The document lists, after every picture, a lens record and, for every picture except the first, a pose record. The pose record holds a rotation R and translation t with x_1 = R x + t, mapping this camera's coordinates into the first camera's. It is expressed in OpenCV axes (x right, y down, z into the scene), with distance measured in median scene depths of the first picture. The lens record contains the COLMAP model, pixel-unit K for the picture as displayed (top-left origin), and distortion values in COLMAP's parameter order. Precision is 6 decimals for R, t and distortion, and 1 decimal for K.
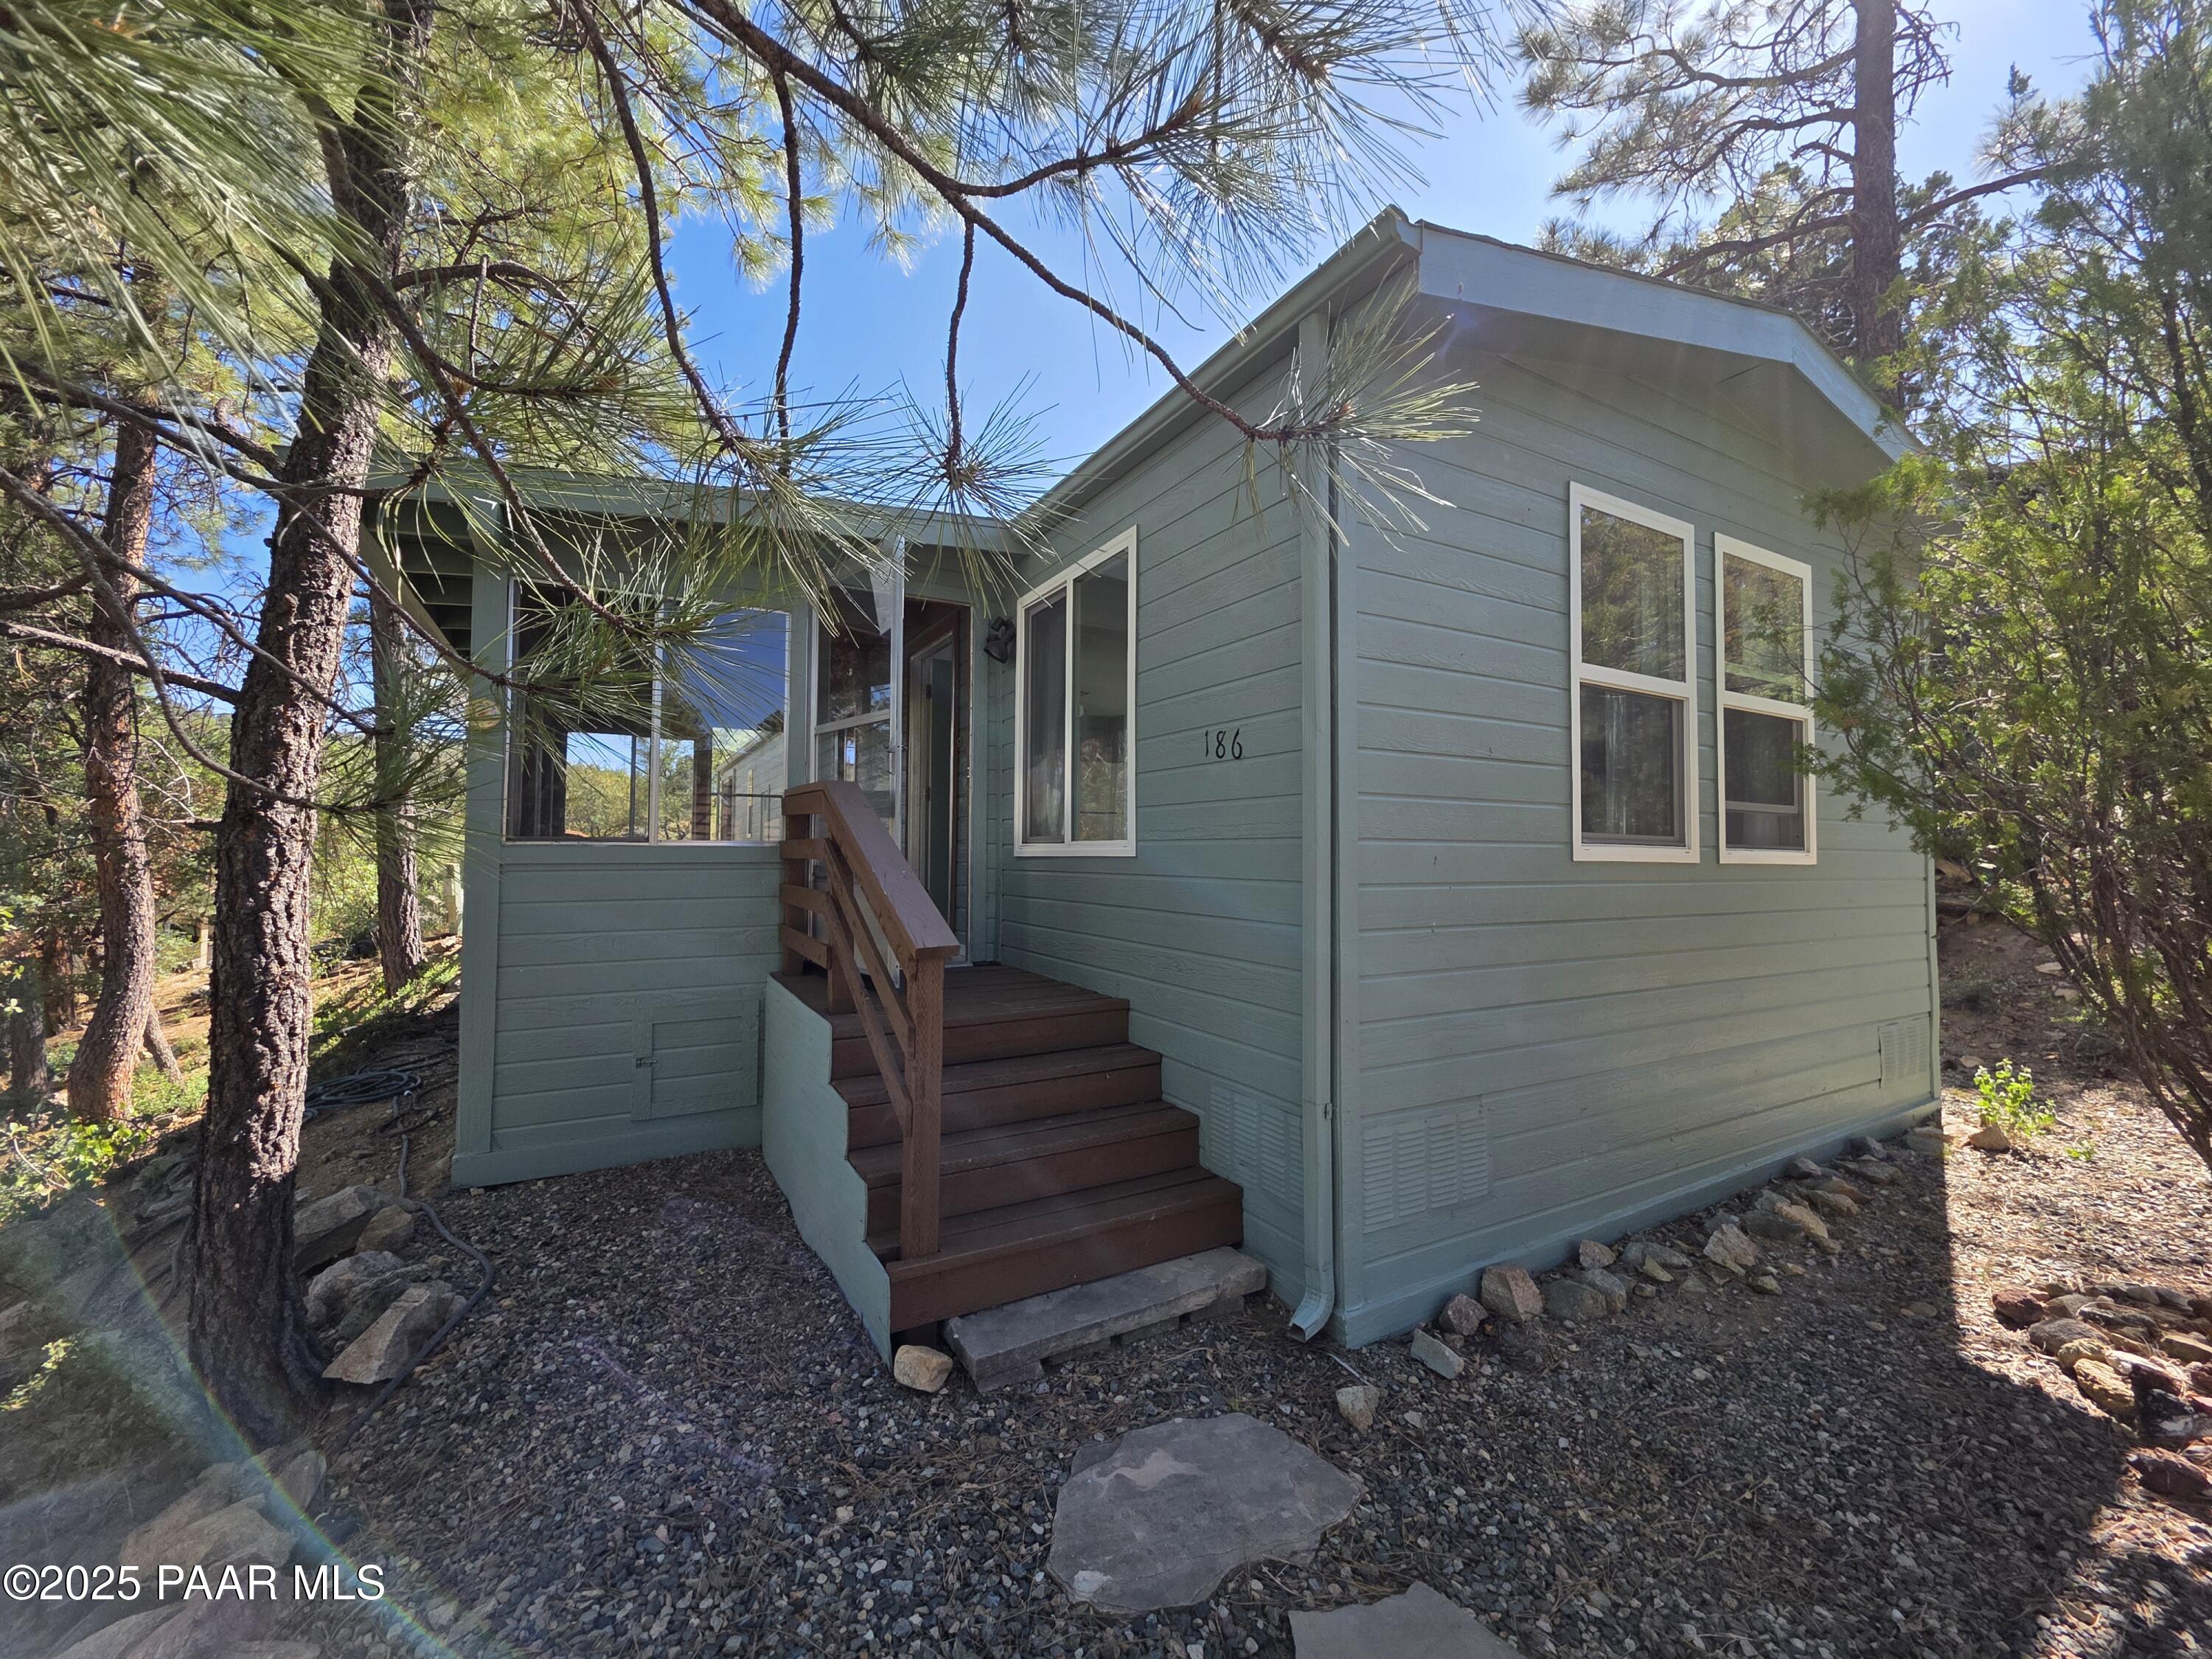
lens RADIAL K [[887.0, 0, 1105.1], [0, 887.0, 822.4], [0, 0, 1]] dist [0.002538, 0.000125]
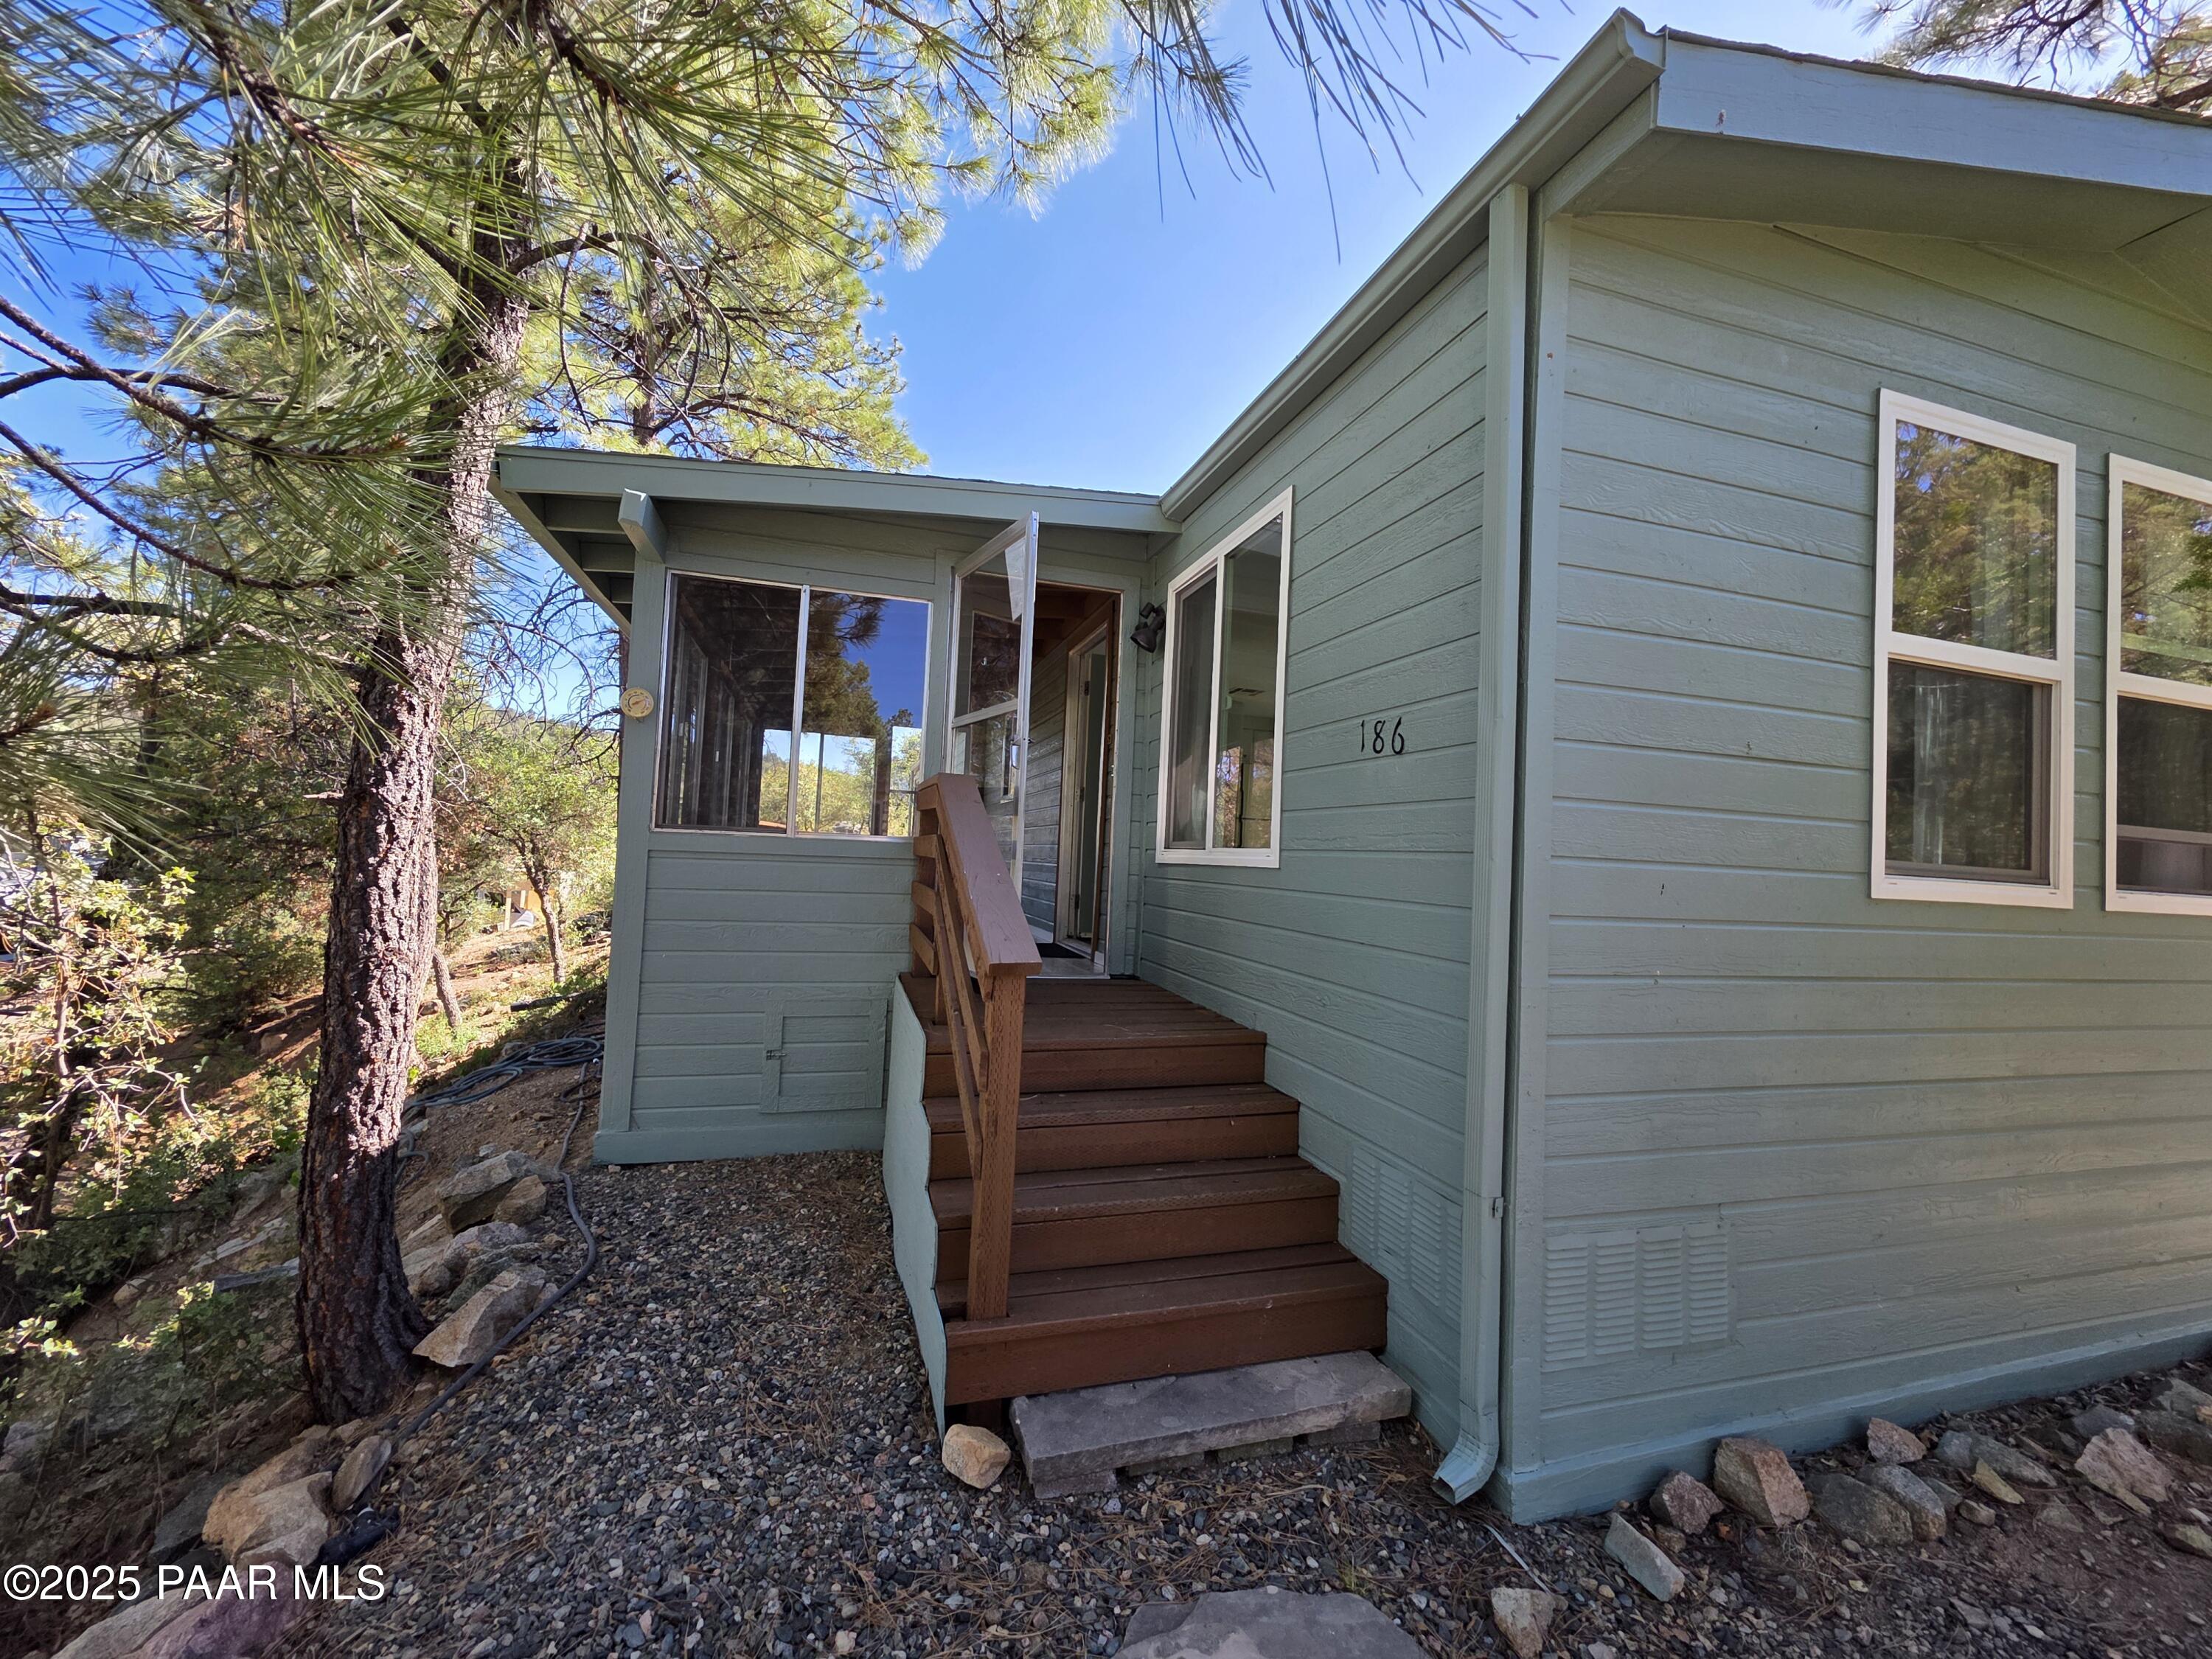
lens RADIAL K [[887.0, 0, 1101.2], [0, 887.0, 823.4], [0, 0, 1]] dist [0.002538, 0.000125]
pose [[0.975714, 0.029692, -0.217026, 0.066133], [-0.031134, 0.999510, -0.003227, 0.003802], [0.216824, 0.009906, 0.976160, 0.151549]]
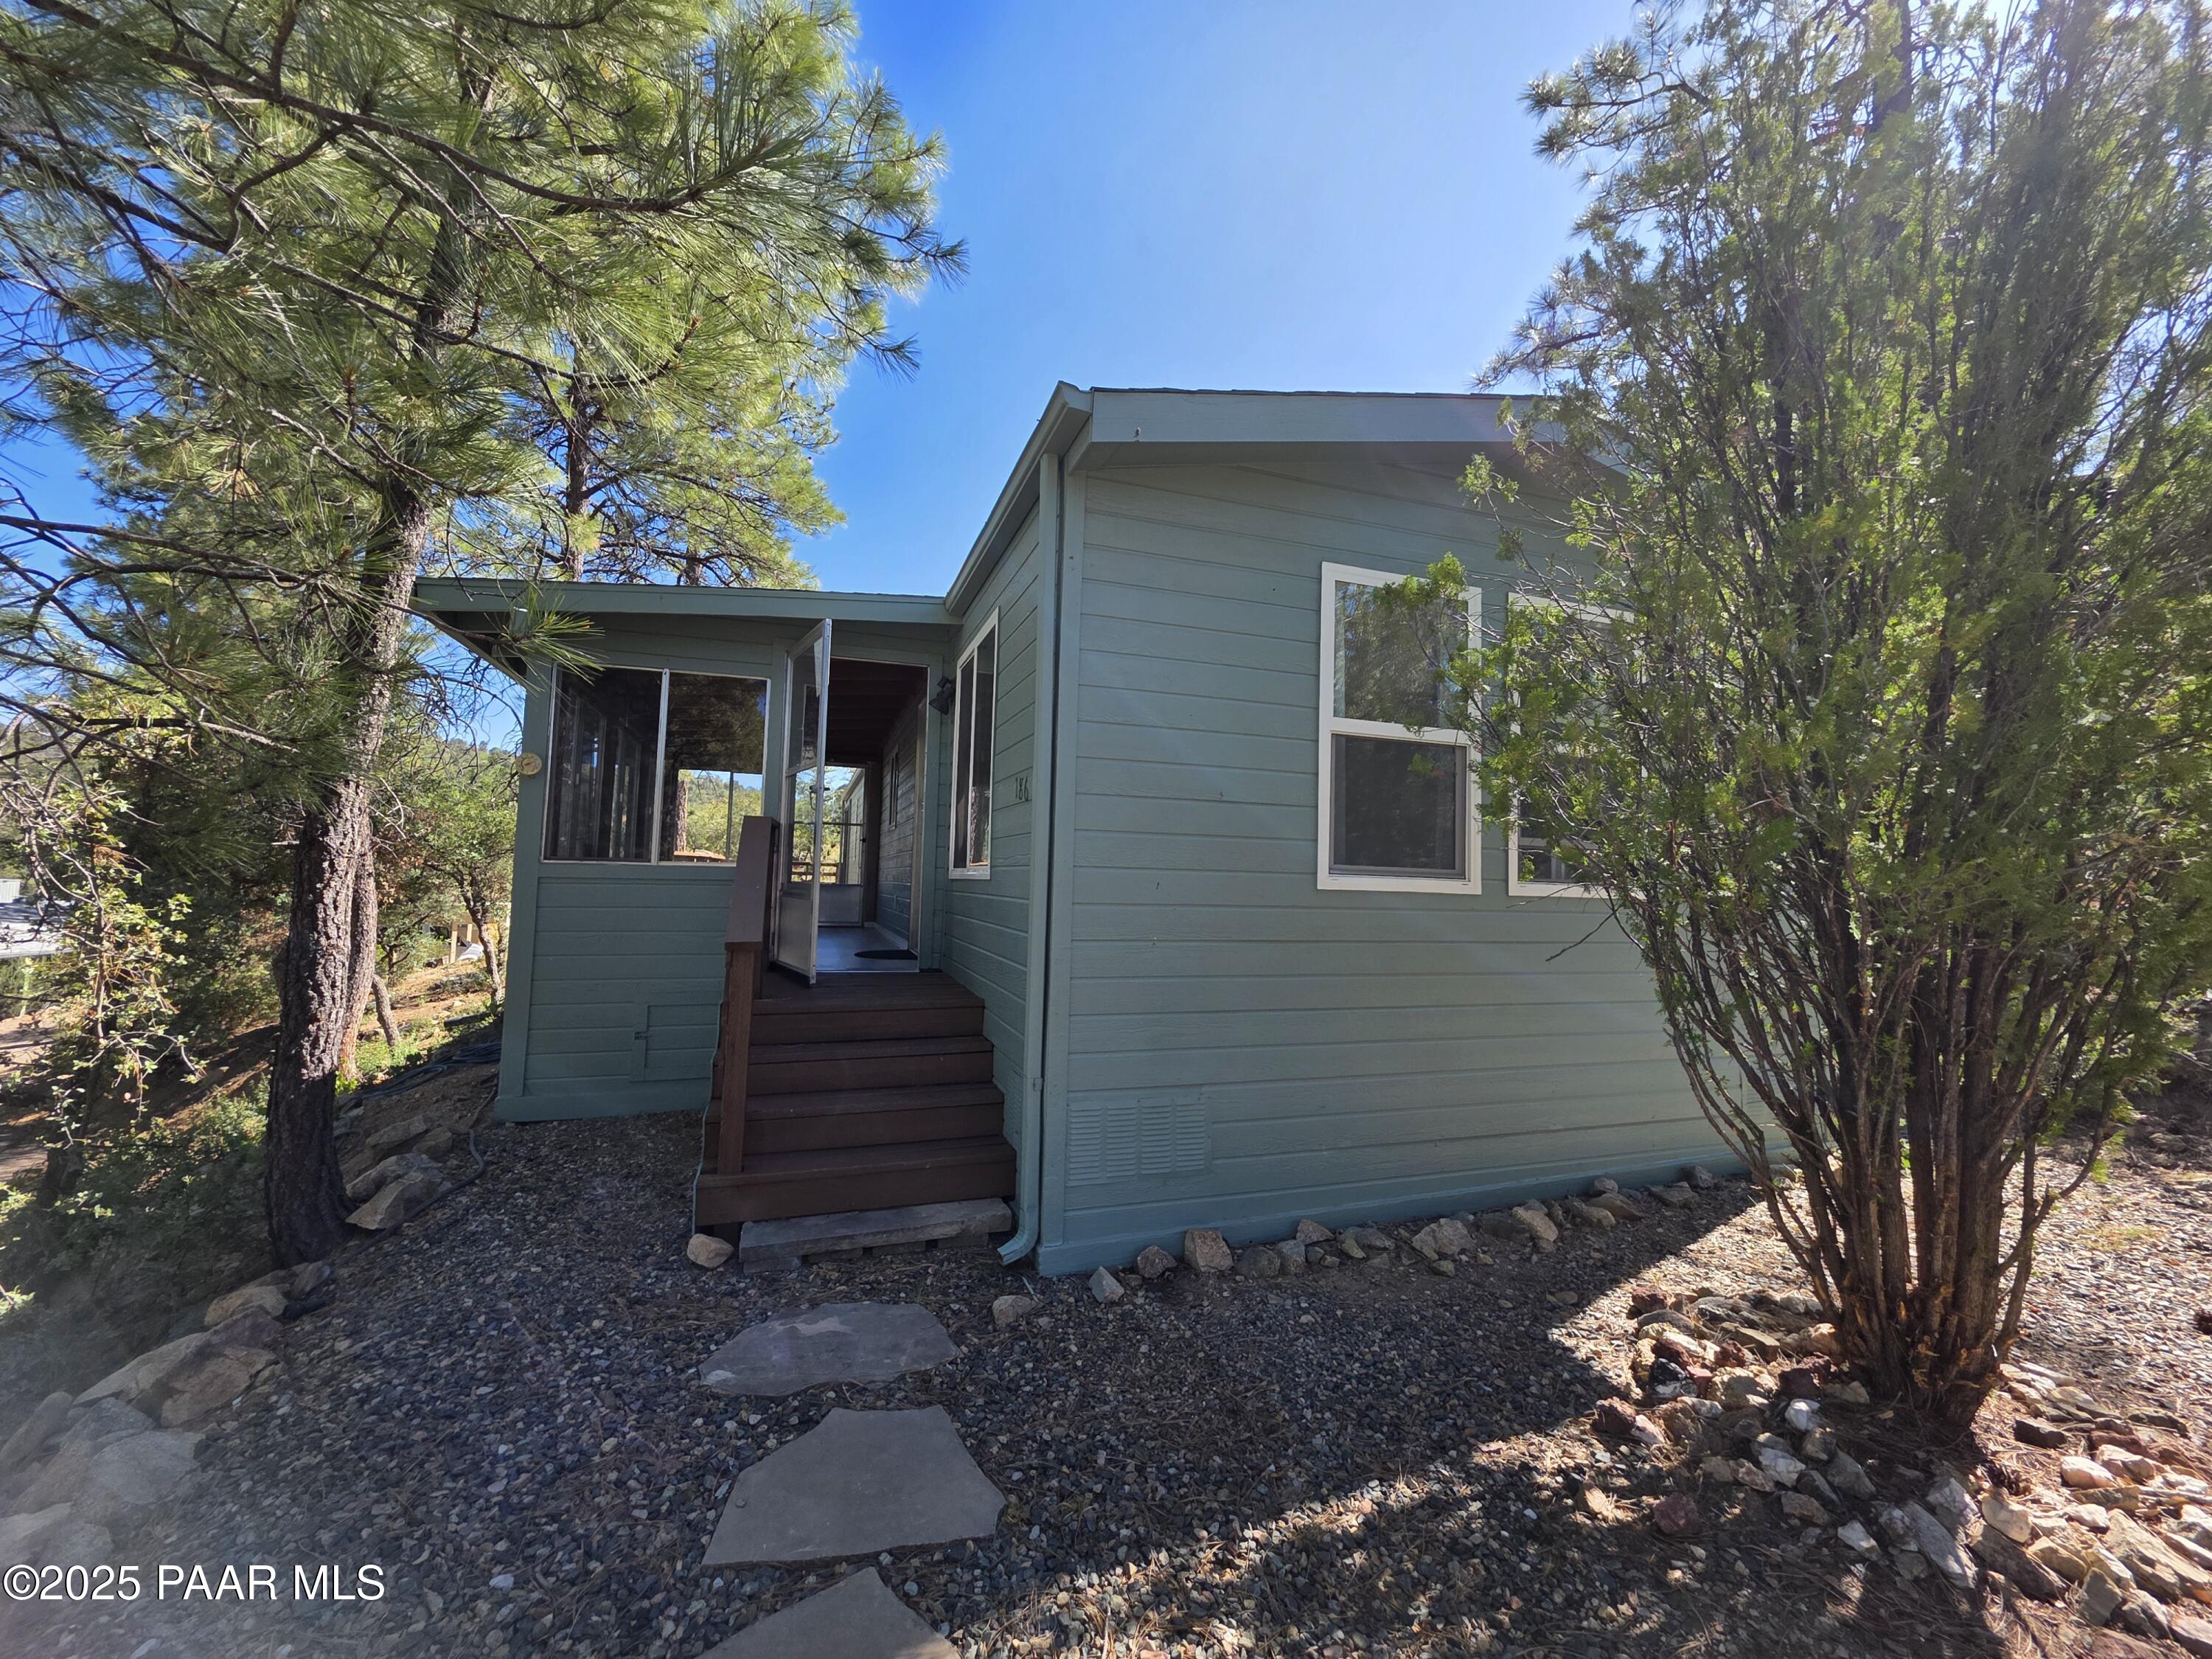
lens RADIAL K [[887.0, 0, 1104.4], [0, 887.0, 819.0], [0, 0, 1]] dist [0.002538, 0.000125]
pose [[0.983650, 0.004635, -0.180029, 0.517073], [-0.010901, 0.999368, -0.033830, -0.006338], [0.179759, 0.035239, 0.983079, -0.206162]]
